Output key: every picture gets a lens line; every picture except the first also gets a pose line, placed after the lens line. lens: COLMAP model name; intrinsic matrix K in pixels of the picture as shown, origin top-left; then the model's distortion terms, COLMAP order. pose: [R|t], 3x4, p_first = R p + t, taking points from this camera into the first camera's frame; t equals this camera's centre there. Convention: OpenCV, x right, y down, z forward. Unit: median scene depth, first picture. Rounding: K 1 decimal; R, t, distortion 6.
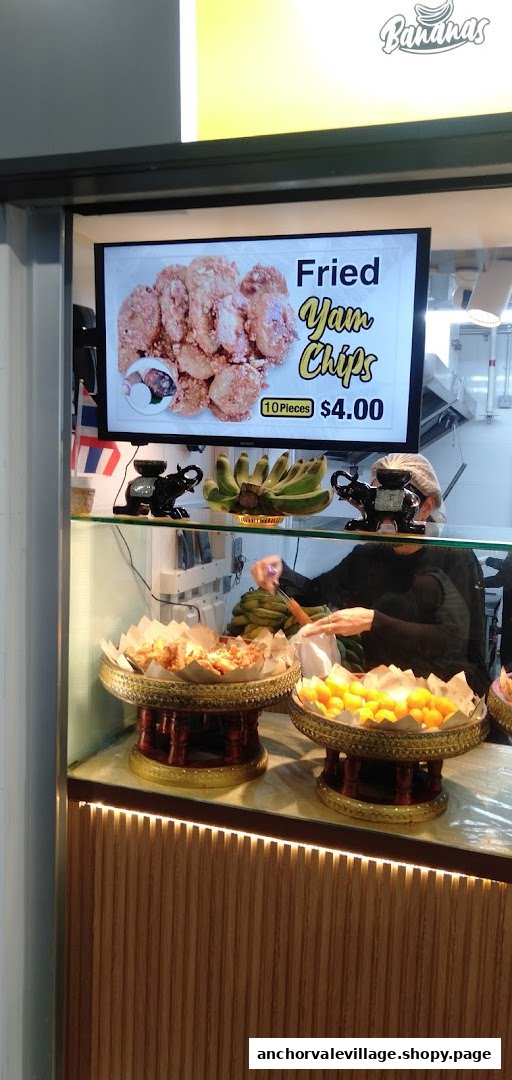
lens RADIAL K [[828.7, 0, 255.6], [0, 828.7, 536.3], [0, 0, 1]] dist [-0.000448, -0.007452]
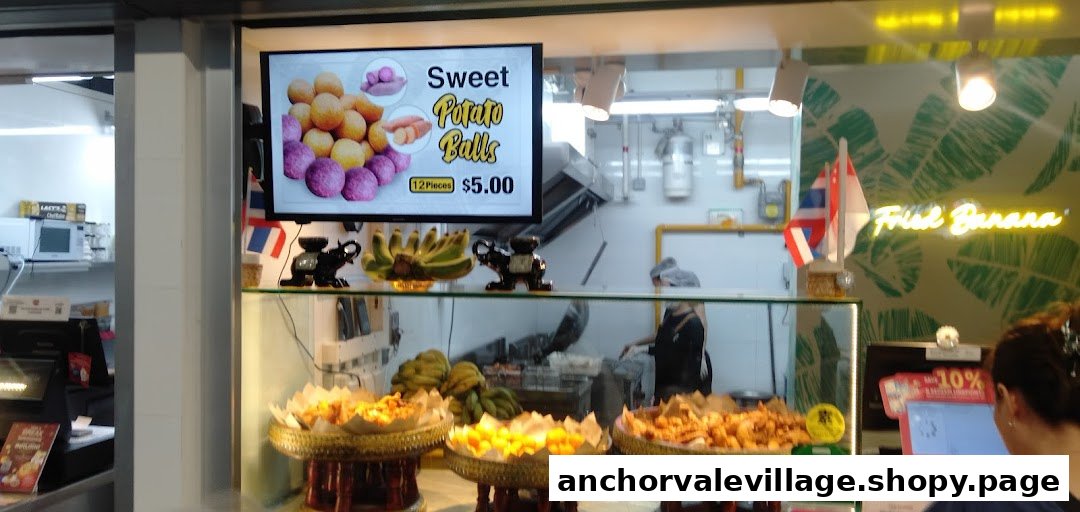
lens RADIAL K [[828.7, 0, 522.3], [0, 828.7, 250.4], [0, 0, 1]] dist [-0.000448, -0.007452]
pose [[0.990791, -0.029509, 0.132144, 0.006134], [0.041055, 0.995490, -0.085519, 0.035054], [-0.129024, 0.090157, 0.987535, -0.156942]]
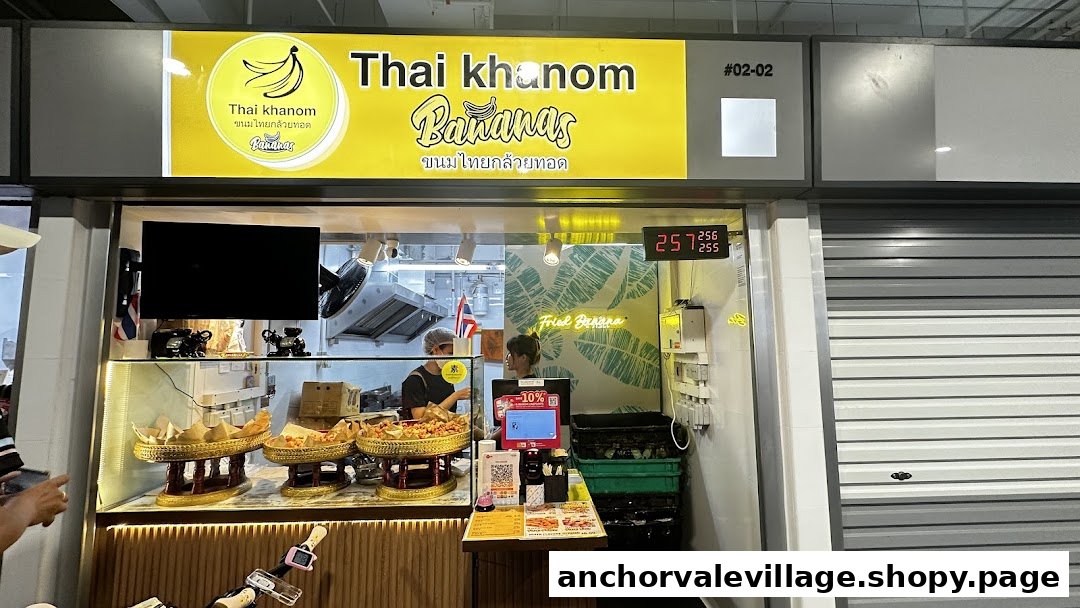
lens RADIAL K [[430.7, 0, 539.3], [0, 430.7, 295.8], [0, 0, 1]] dist [-0.005828, 0.000532]
pose [[0.932530, -0.003876, 0.361073, 0.296429], [0.076839, 0.979171, -0.187937, 0.083335], [-0.352823, 0.203001, 0.913404, -0.221508]]
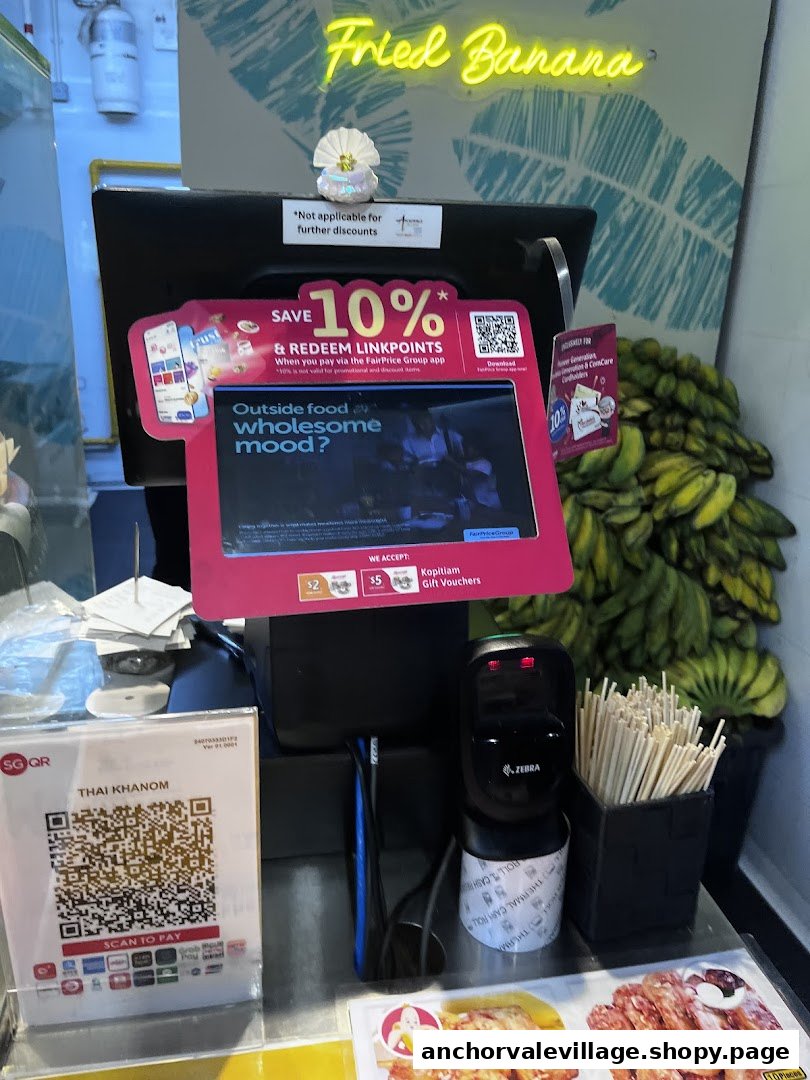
lens RADIAL K [[836.0, 0, 400.5], [0, 836.0, 537.9], [0, 0, 1]] dist [0.051825, -0.056619]
pose [[0.875025, -0.163699, 0.455559, 0.524153], [0.050100, 0.966657, 0.251126, 0.129580], [-0.481478, -0.196918, 0.854050, 0.526221]]
